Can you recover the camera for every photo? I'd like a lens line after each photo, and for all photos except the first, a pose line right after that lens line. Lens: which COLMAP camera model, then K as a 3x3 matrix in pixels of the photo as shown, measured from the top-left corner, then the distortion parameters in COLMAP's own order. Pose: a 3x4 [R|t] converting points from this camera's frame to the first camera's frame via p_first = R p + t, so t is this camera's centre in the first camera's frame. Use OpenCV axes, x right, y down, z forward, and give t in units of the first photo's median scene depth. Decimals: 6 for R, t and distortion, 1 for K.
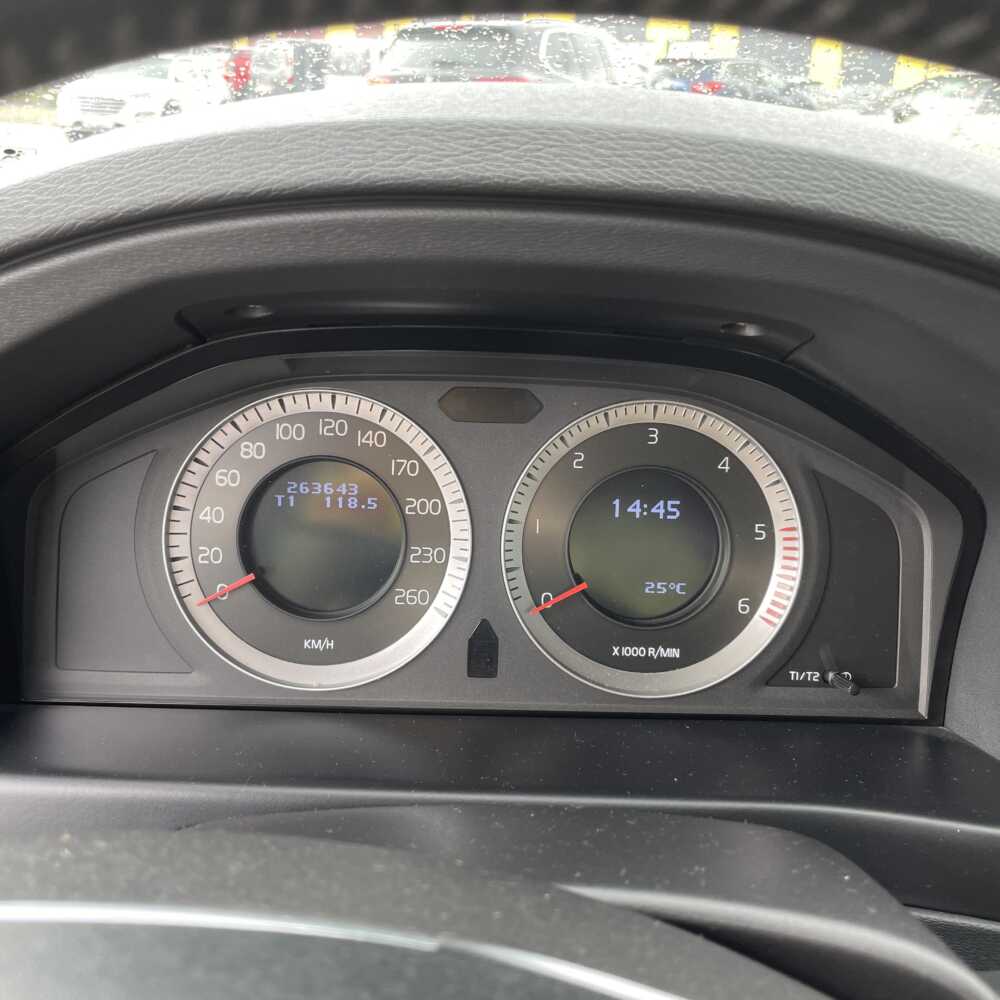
lens RADIAL K [[1028.8, 0, 500.0], [0, 1028.8, 500.0], [0, 0, 1]] dist [0.128622, -0.191138]
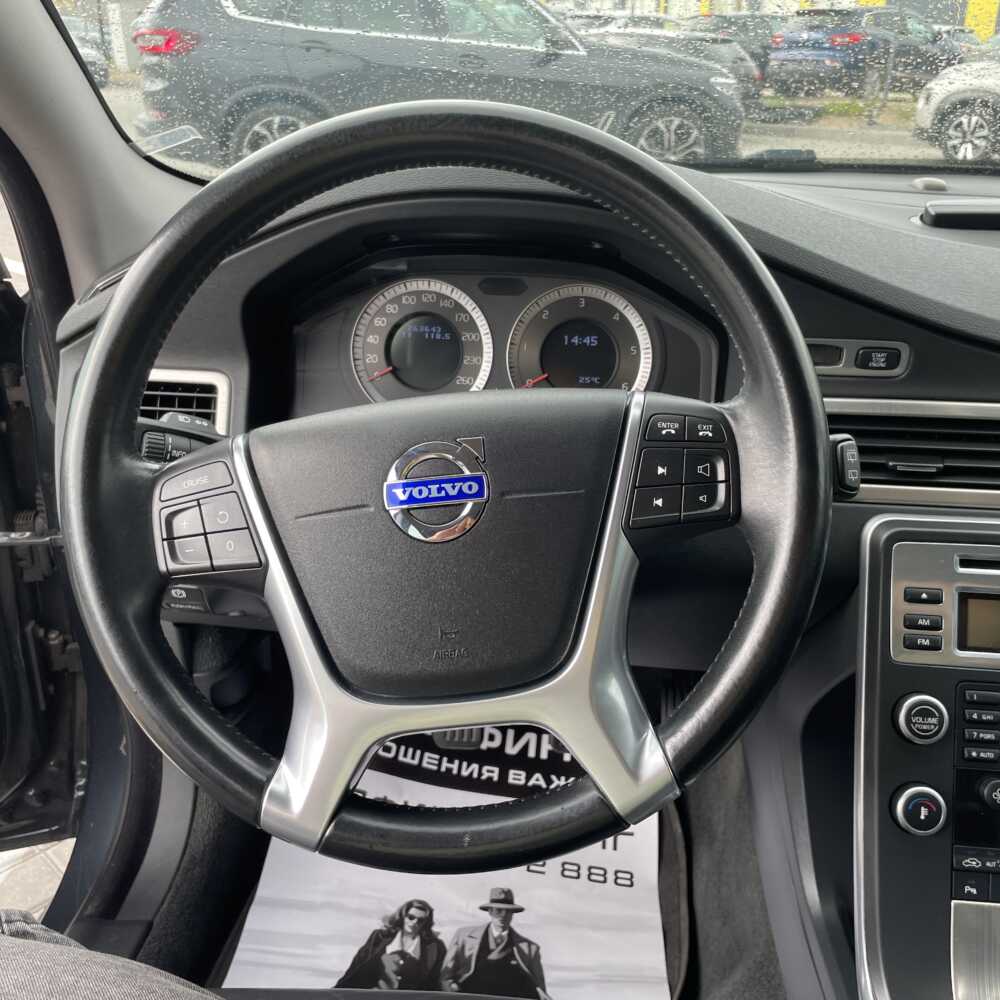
lens RADIAL K [[1028.8, 0, 500.0], [0, 1028.8, 500.0], [0, 0, 1]] dist [0.128622, -0.191138]
pose [[0.991469, 0.024810, -0.127960, 0.262603], [-0.019998, 0.999049, 0.038755, 0.257091], [0.128800, -0.035865, 0.991022, -1.088470]]
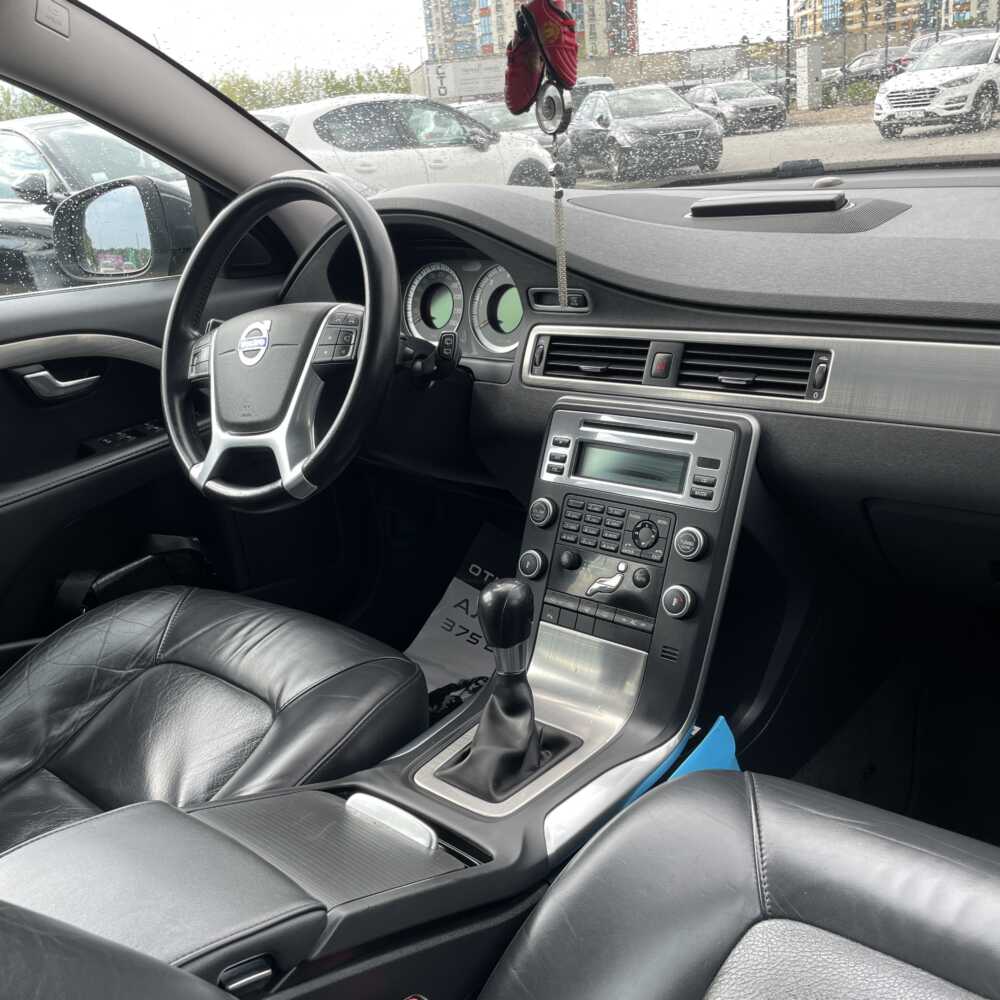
lens RADIAL K [[1028.8, 0, 500.0], [0, 1028.8, 500.0], [0, 0, 1]] dist [0.128622, -0.191138]
pose [[0.726351, 0.123860, -0.676072, 2.511275], [-0.117088, 0.991549, 0.055861, 0.483567], [0.677278, 0.038586, 0.734715, -1.469935]]
